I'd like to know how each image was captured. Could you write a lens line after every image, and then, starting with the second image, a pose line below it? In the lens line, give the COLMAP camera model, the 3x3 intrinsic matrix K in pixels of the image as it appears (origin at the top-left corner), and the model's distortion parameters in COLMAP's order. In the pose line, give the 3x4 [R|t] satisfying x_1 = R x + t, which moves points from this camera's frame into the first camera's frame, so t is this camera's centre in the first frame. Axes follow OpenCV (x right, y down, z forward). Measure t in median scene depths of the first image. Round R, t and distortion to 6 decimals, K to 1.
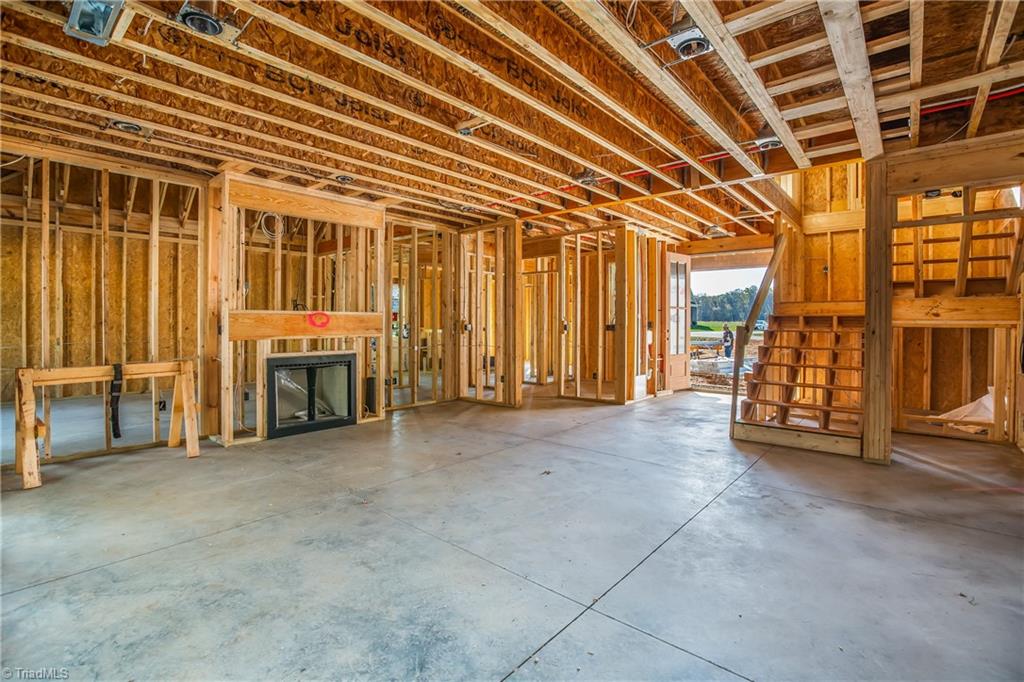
lens RADIAL K [[465.4, 0, 510.4], [0, 465.4, 323.6], [0, 0, 1]] dist [-0.020220, 0.000647]
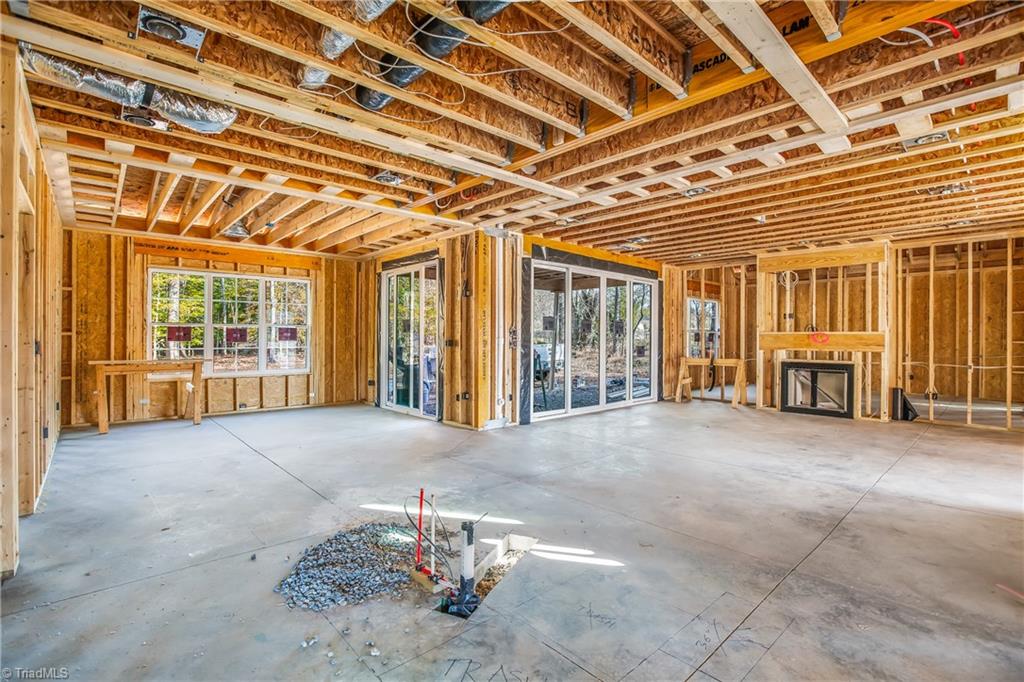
lens RADIAL K [[467.7, 0, 510.8], [0, 467.7, 342.8], [0, 0, 1]] dist [-0.050101, 0.018497]
pose [[-0.117659, 0.010393, -0.993000, 1.401260], [-0.010000, 0.999882, 0.011650, 0.000508], [0.993004, 0.011300, -0.117542, 0.285317]]
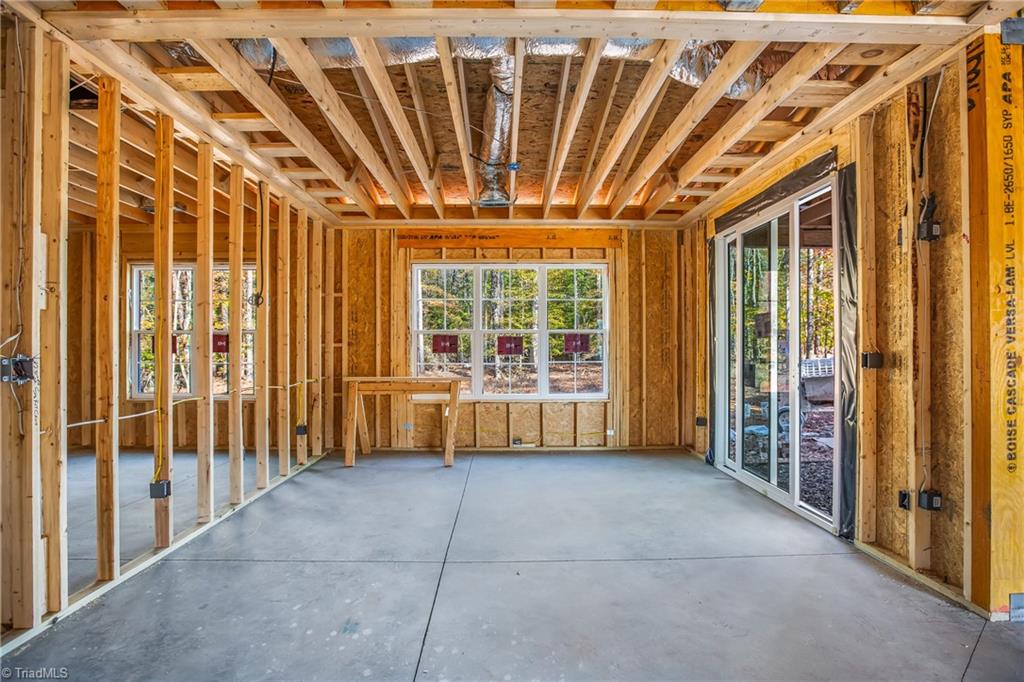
lens RADIAL K [[467.7, 0, 510.8], [0, 467.7, 342.8], [0, 0, 1]] dist [-0.050101, 0.018497]
pose [[-0.748134, -0.004800, -0.663531, 0.644444], [-0.002213, 0.999986, -0.004738, 0.001402], [0.663544, -0.002076, -0.748134, 0.027426]]
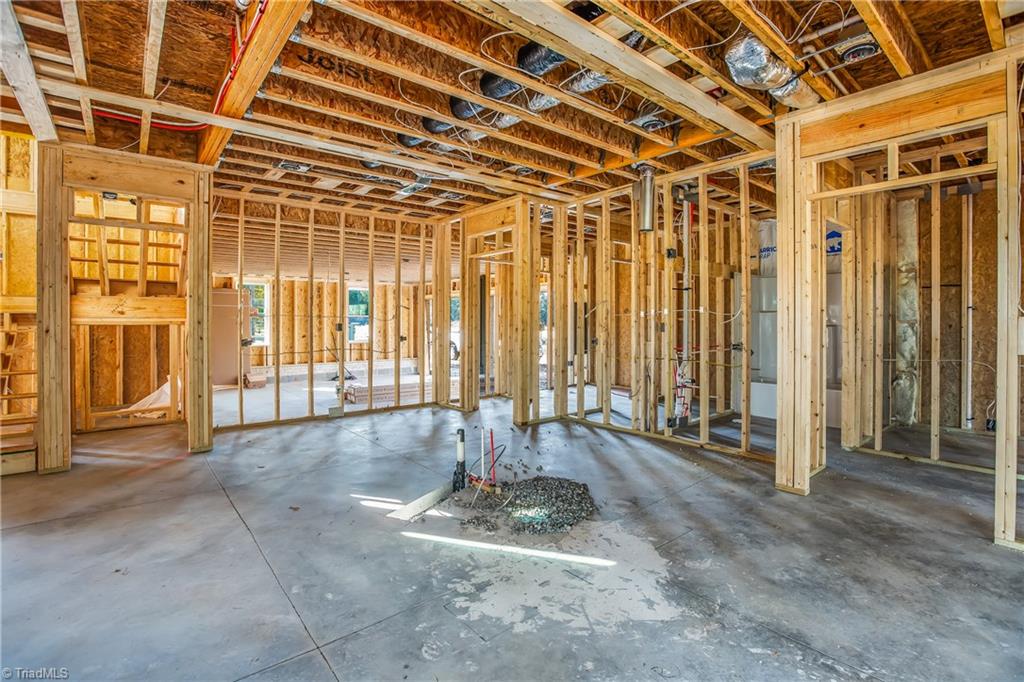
lens RADIAL K [[465.4, 0, 510.4], [0, 465.4, 323.6], [0, 0, 1]] dist [-0.020220, 0.000647]
pose [[0.162422, -0.009847, 0.986672, 0.040088], [0.004913, 0.999946, 0.009171, 0.000376], [-0.986709, 0.003358, 0.162462, -0.056693]]
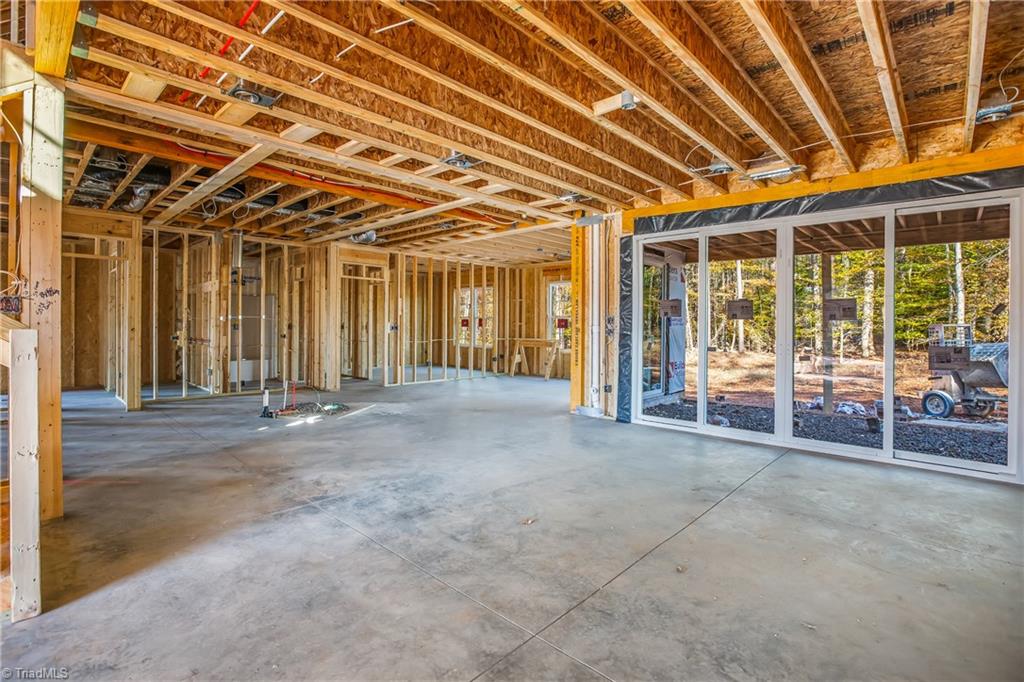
lens RADIAL K [[484.0, 0, 509.5], [0, 484.0, 329.3], [0, 0, 1]] dist [-0.028838, 0.000071]
pose [[-0.999226, -0.008999, 0.038295, 0.073855], [-0.008476, 0.999869, 0.013799, -0.004561], [-0.038414, 0.013464, -0.999171, 1.660277]]
